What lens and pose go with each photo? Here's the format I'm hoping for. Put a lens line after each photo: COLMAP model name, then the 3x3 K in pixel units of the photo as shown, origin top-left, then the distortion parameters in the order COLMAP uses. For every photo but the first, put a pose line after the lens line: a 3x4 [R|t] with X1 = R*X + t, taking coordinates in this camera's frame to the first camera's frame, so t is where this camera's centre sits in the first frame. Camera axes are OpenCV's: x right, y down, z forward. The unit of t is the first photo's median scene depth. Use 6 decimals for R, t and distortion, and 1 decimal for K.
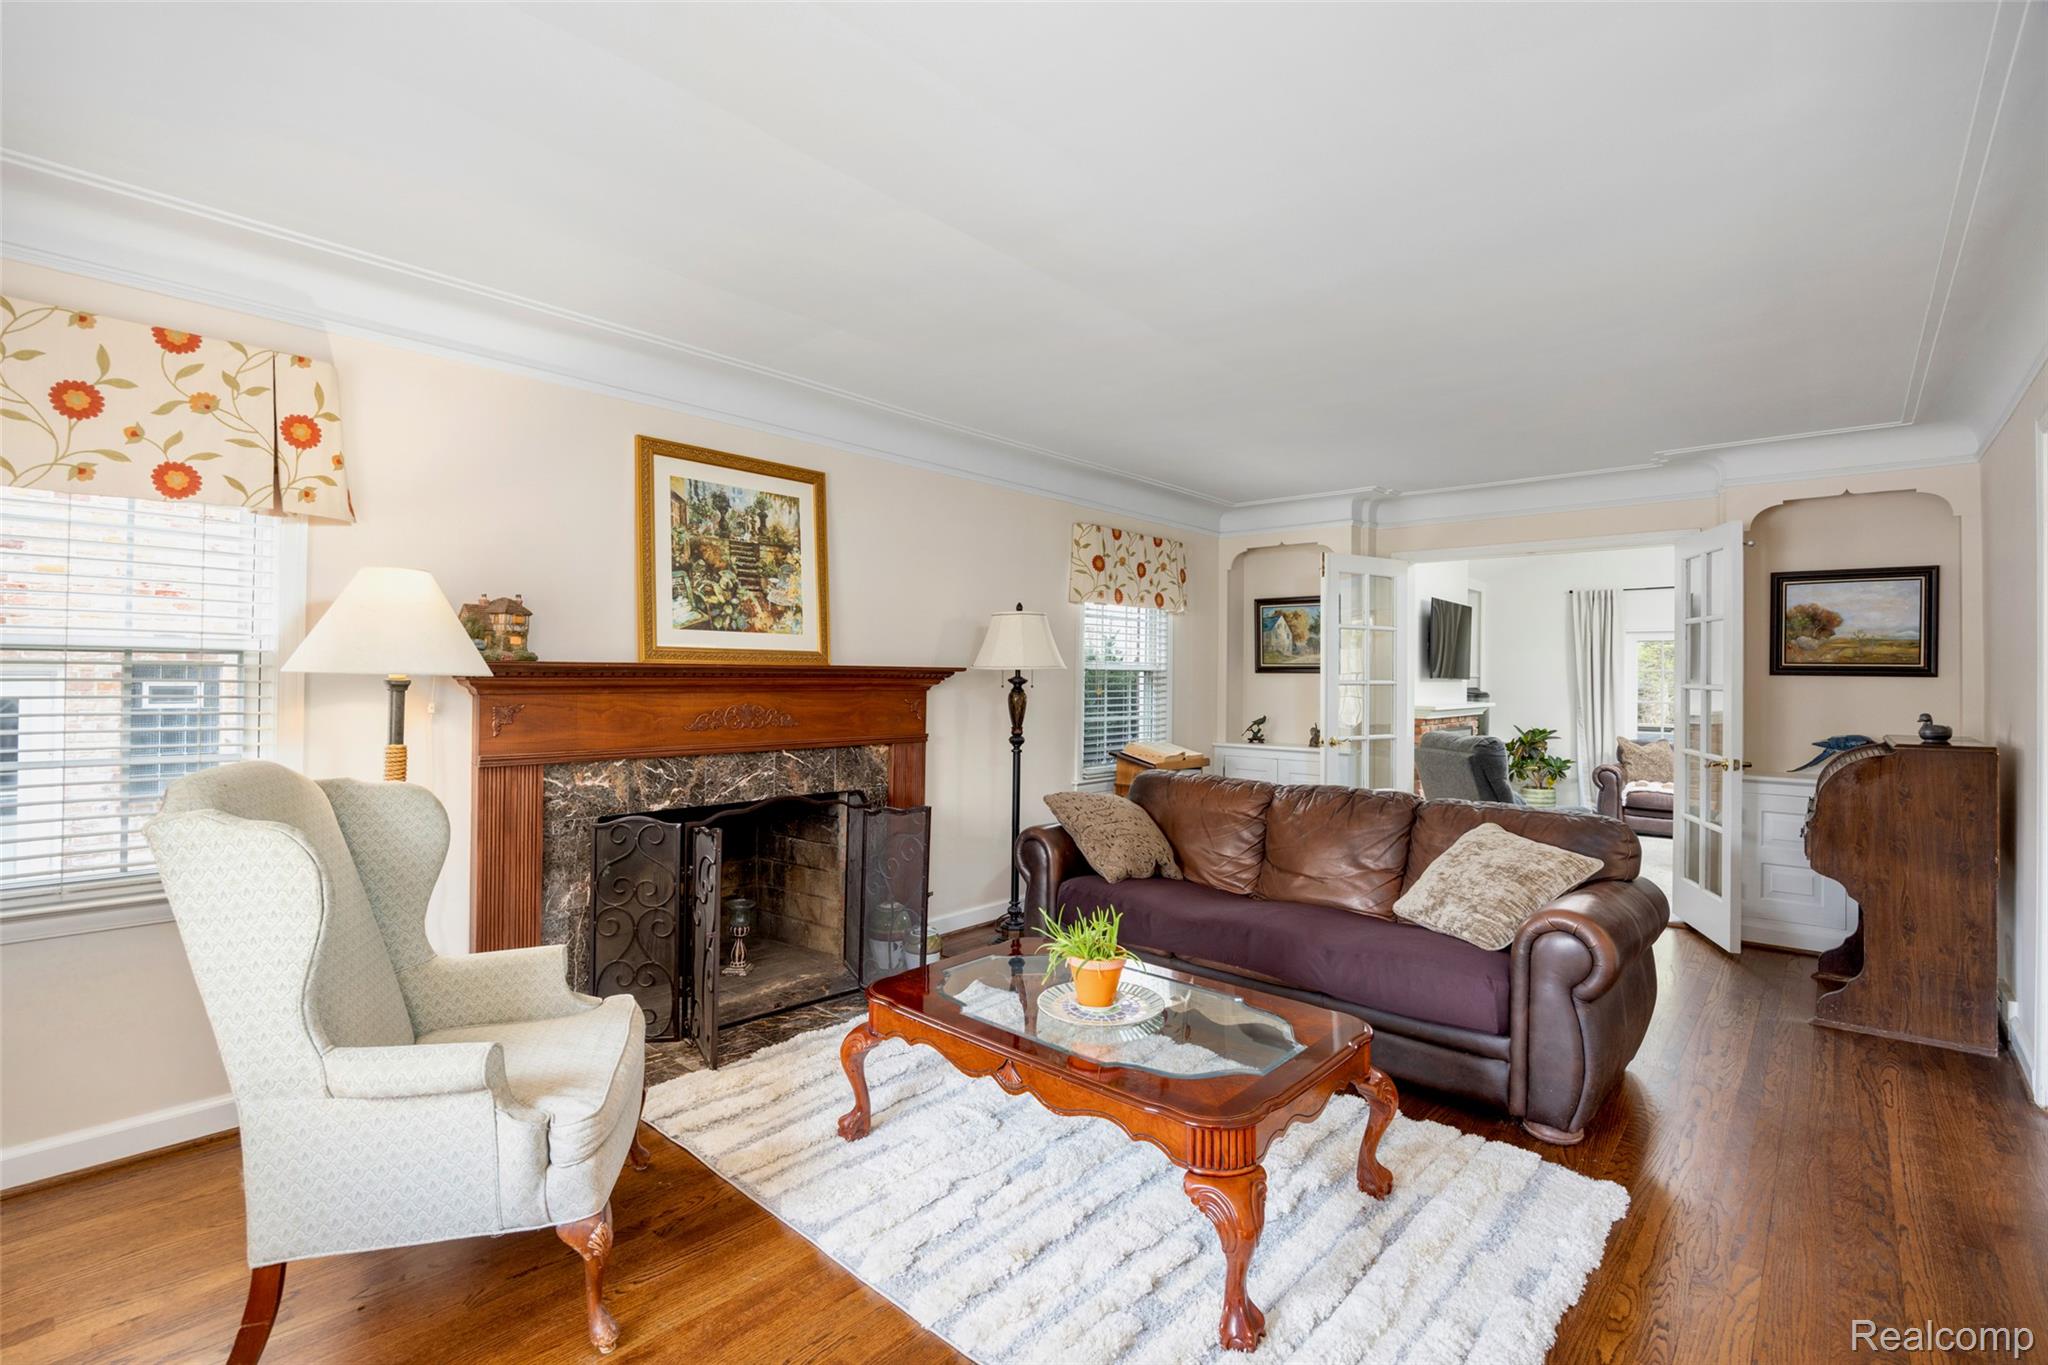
lens RADIAL K [[938.1, 0, 1025.6], [0, 938.1, 647.9], [0, 0, 1]] dist [-0.013780, 0.000934]
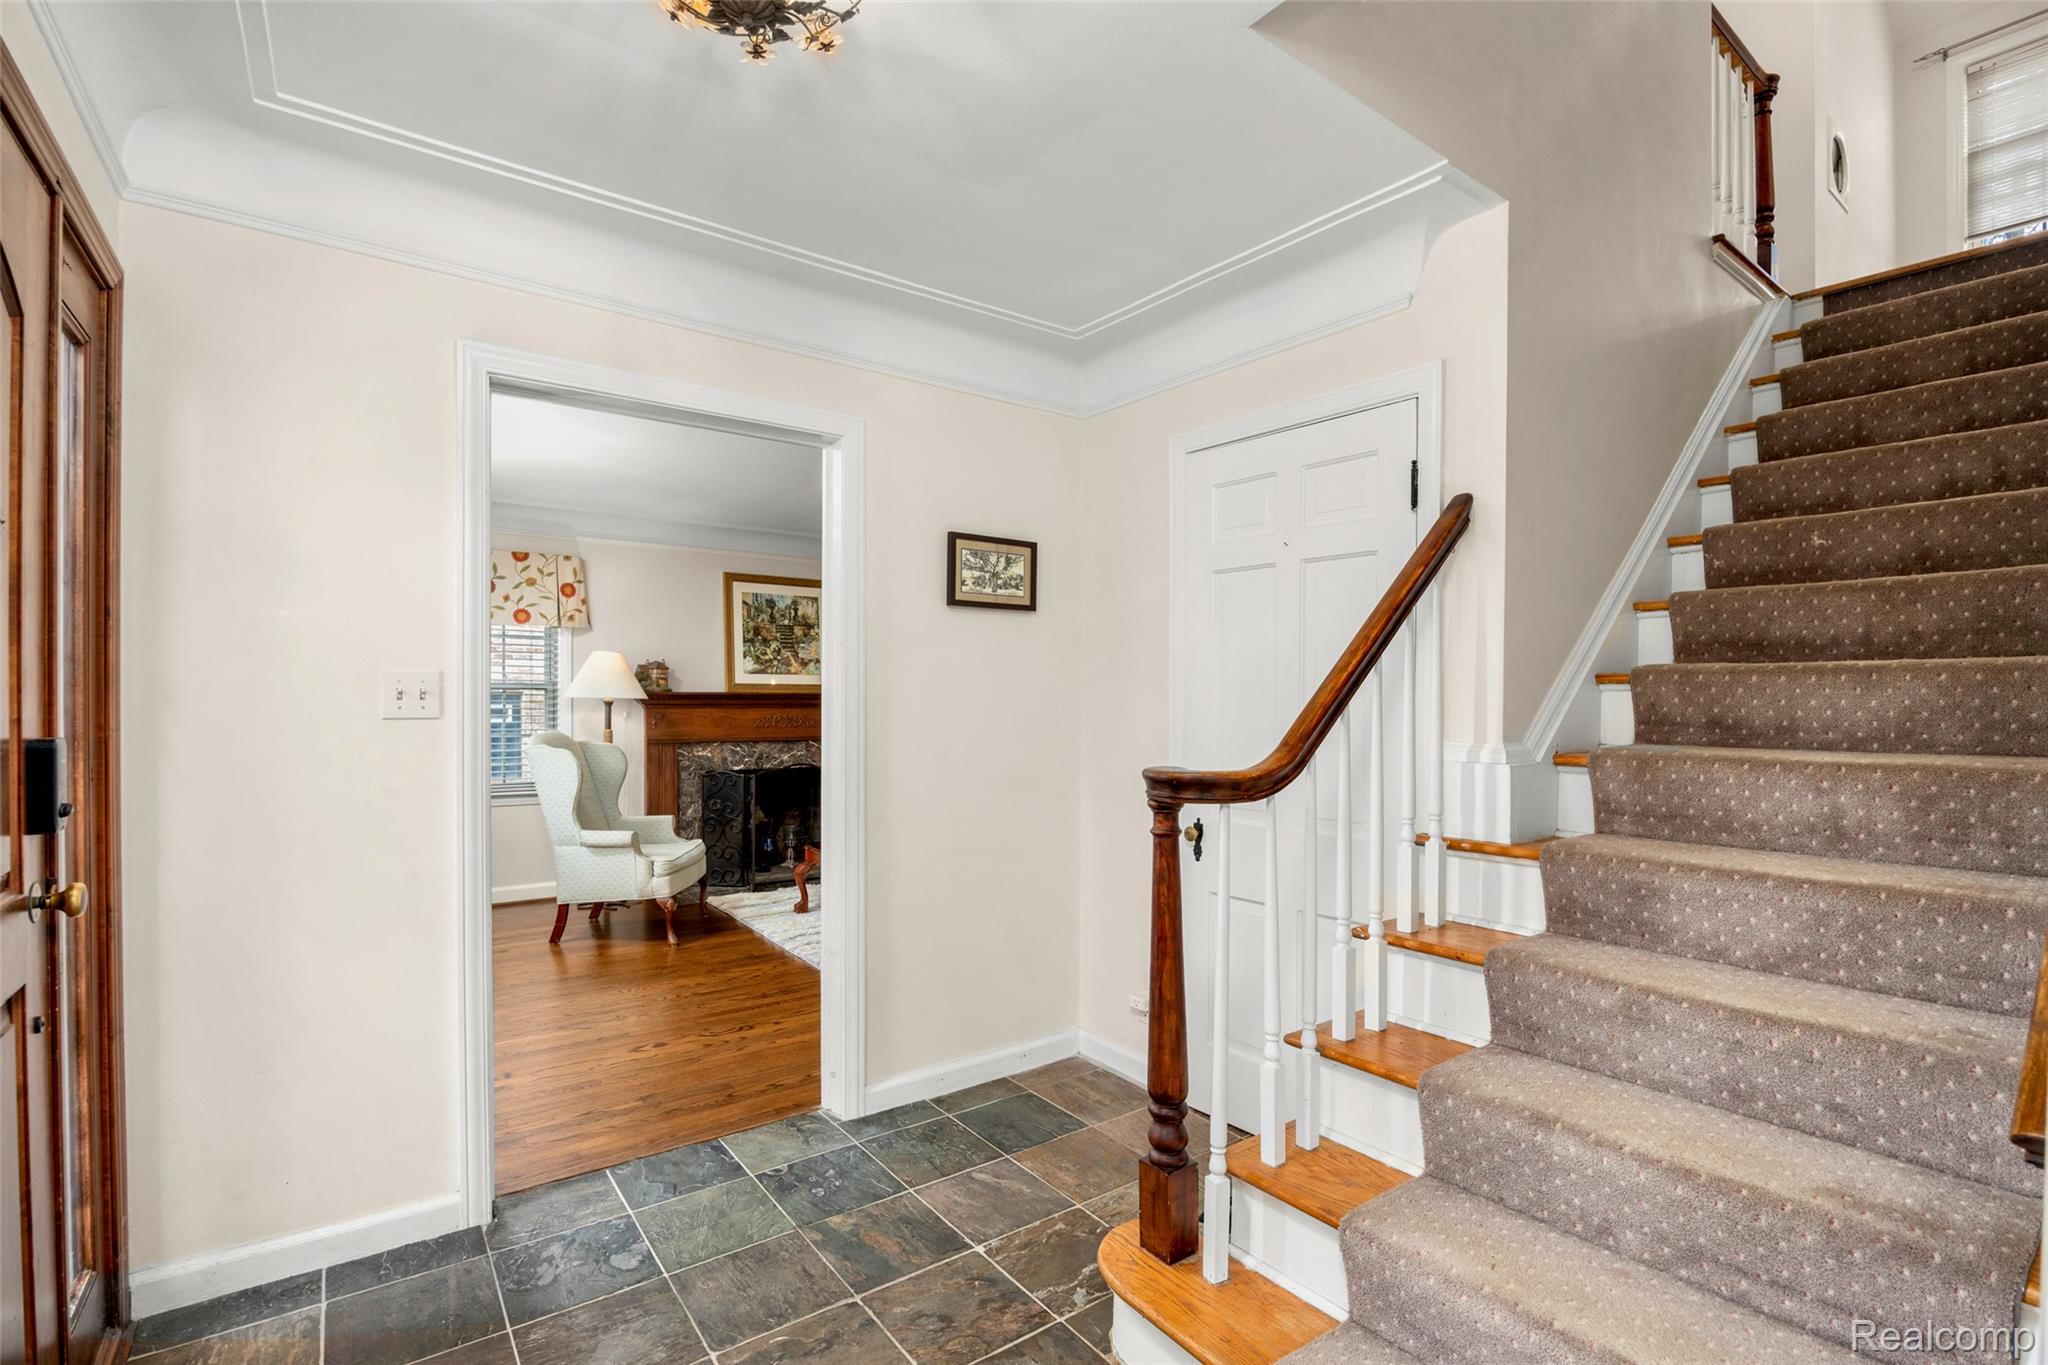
lens RADIAL K [[964.1, 0, 1024.0], [0, 964.1, 682.5], [0, 0, 1]] dist [-0.002078, -0.000240]
pose [[0.976979, -0.009354, -0.213128, 0.606714], [0.011587, 0.999890, 0.009229, -0.014756], [0.213019, -0.011487, 0.976981, -0.799739]]
